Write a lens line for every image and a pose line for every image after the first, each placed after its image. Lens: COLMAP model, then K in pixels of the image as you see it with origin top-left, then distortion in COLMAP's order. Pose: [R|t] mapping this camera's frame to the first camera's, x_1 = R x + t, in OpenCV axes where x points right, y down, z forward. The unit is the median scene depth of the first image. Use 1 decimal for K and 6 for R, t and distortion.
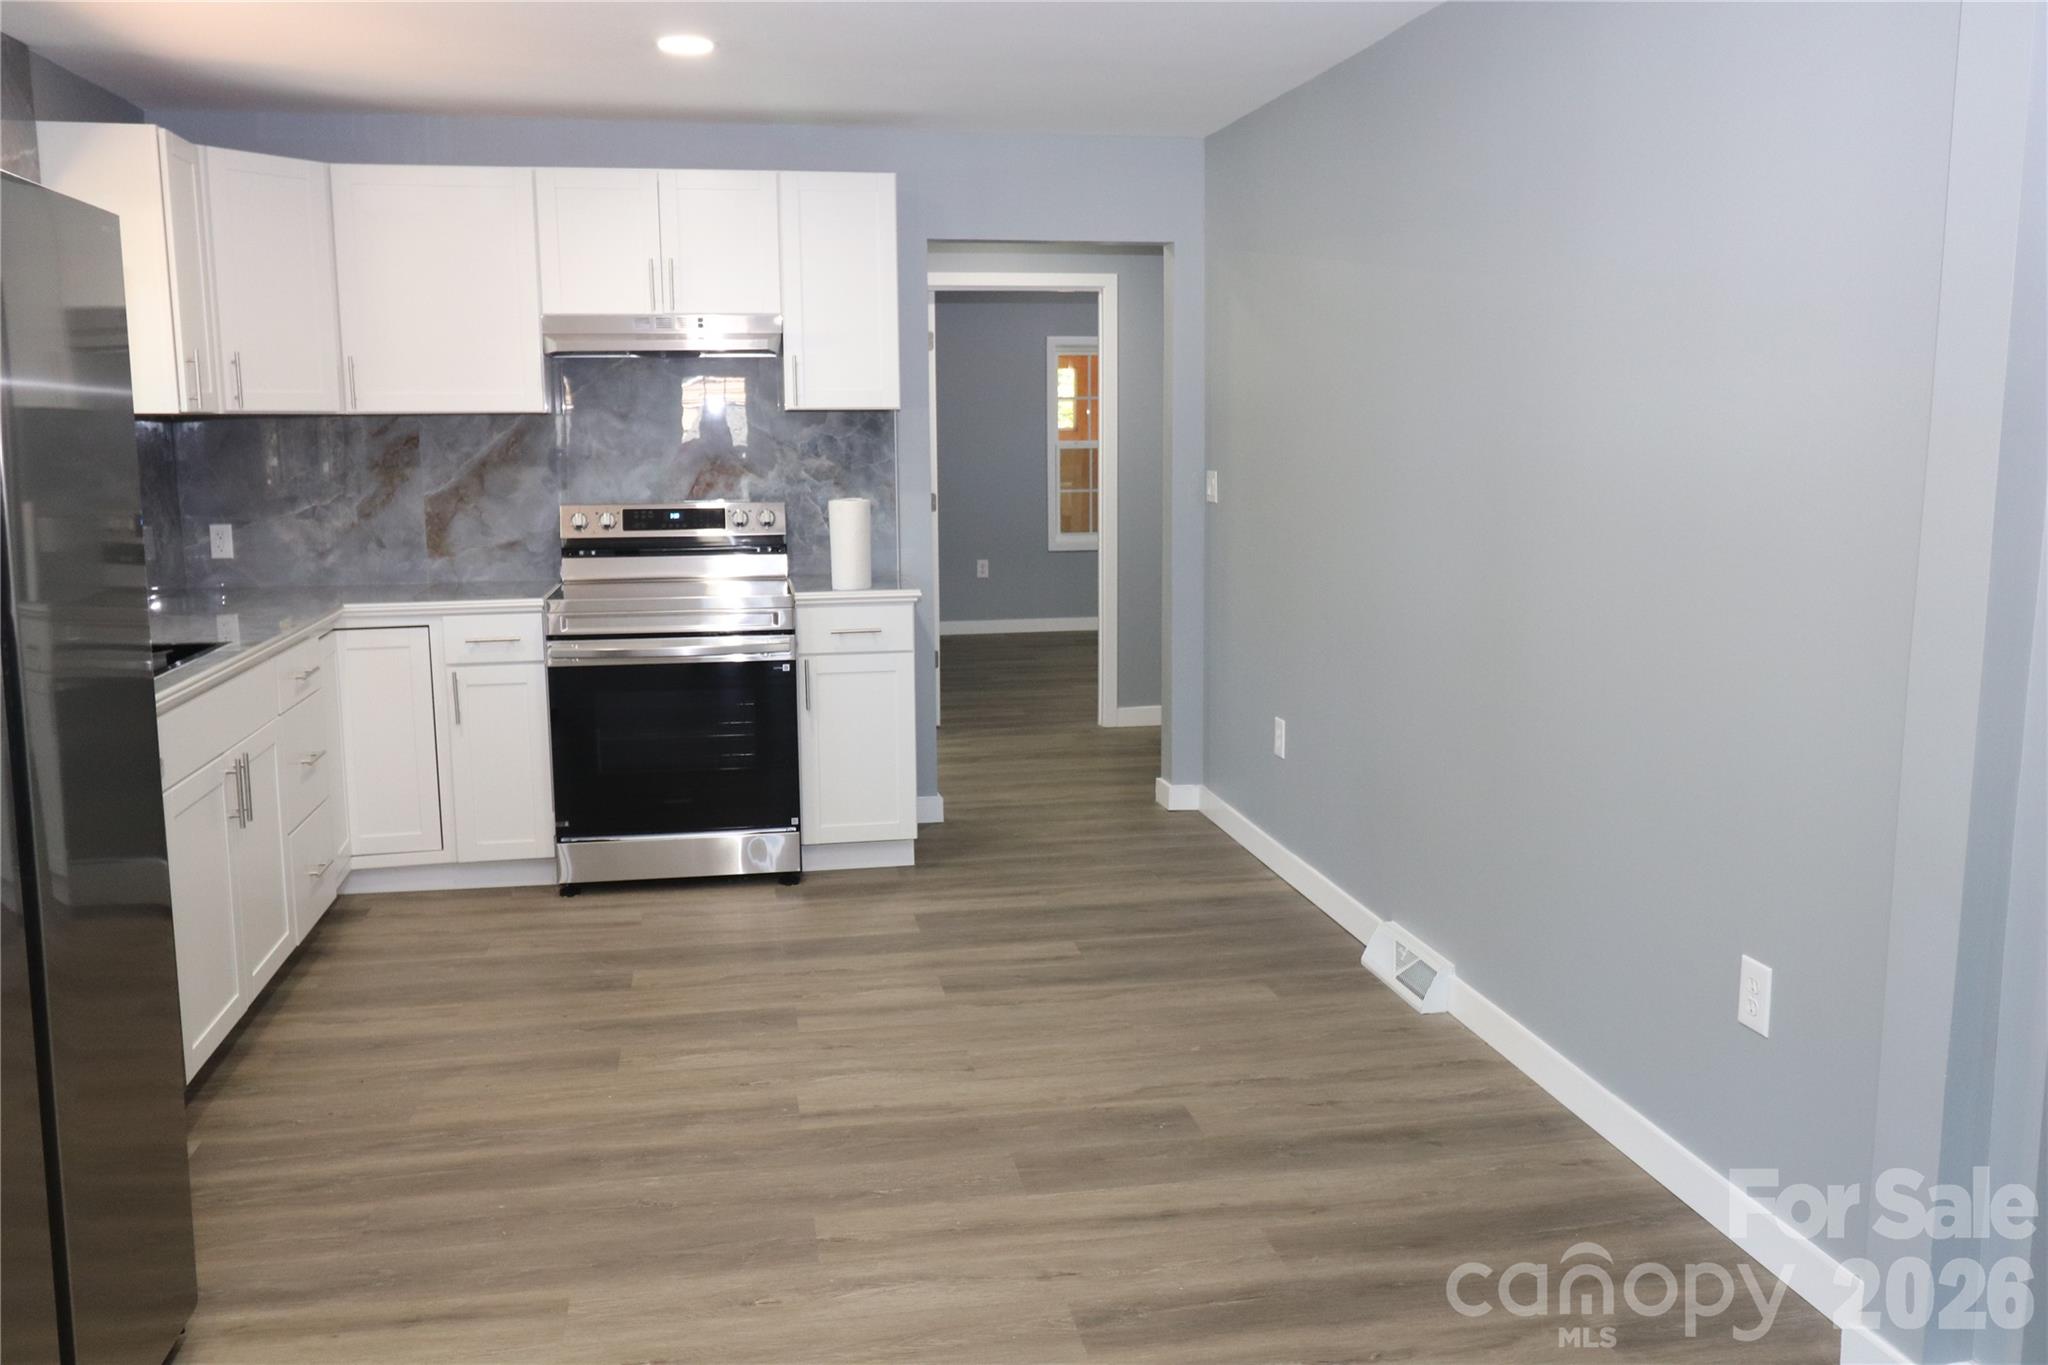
lens RADIAL K [[1606.2, 0, 998.0], [0, 1606.2, 664.5], [0, 0, 1]] dist [0.014668, -0.012289]
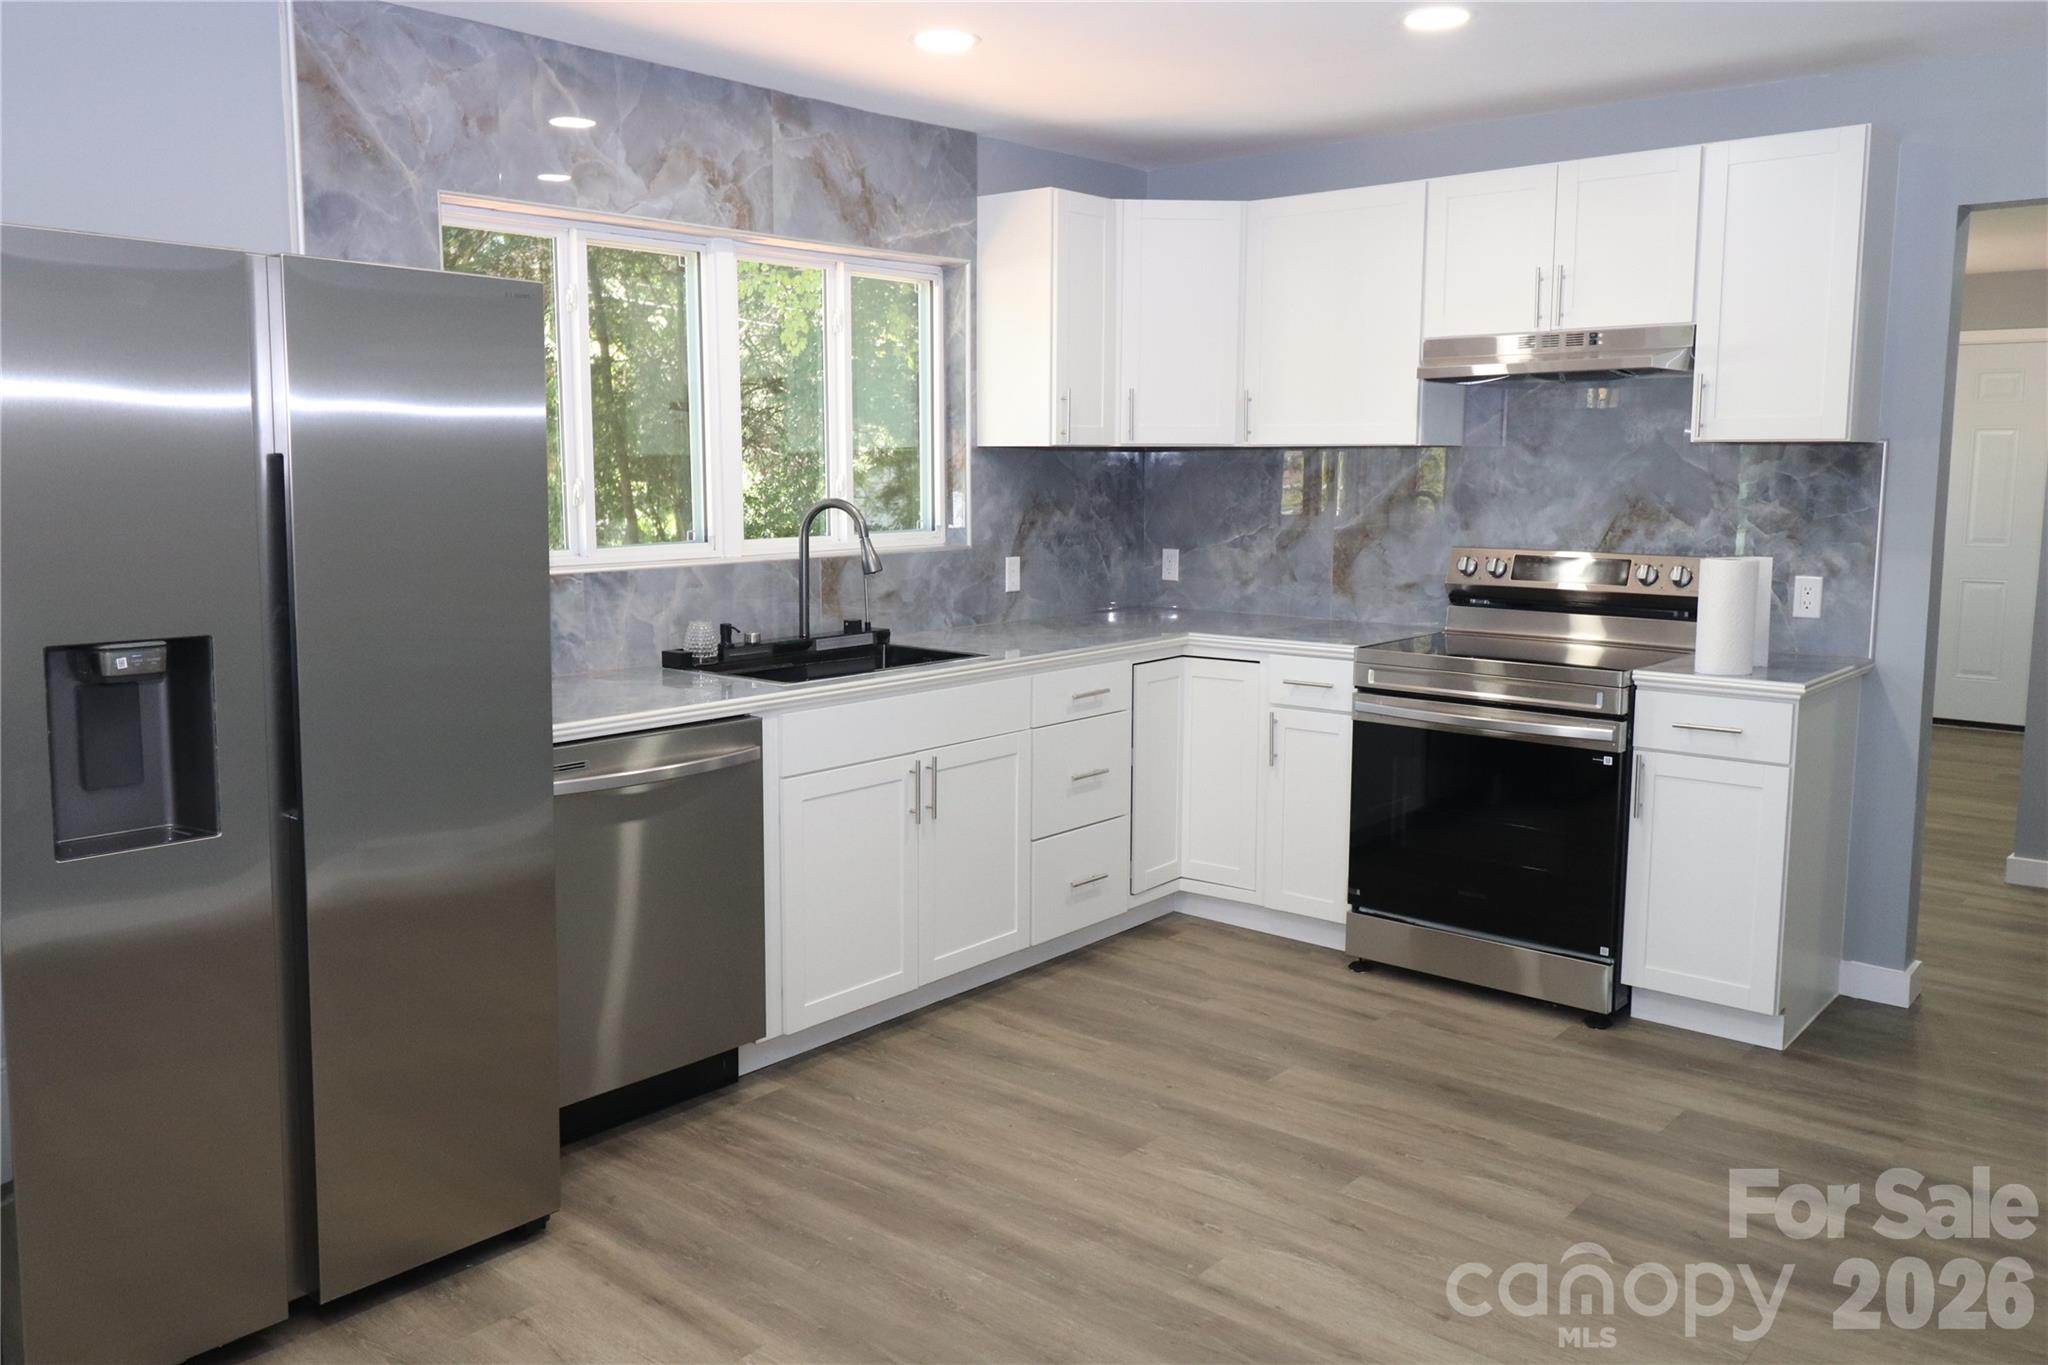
lens RADIAL K [[1606.2, 0, 998.0], [0, 1606.2, 664.5], [0, 0, 1]] dist [0.014668, -0.012289]
pose [[0.631900, 0.107652, -0.767537, 0.282377], [-0.120211, 0.991936, 0.040158, -0.040706], [0.765670, 0.066891, 0.639746, 0.238104]]
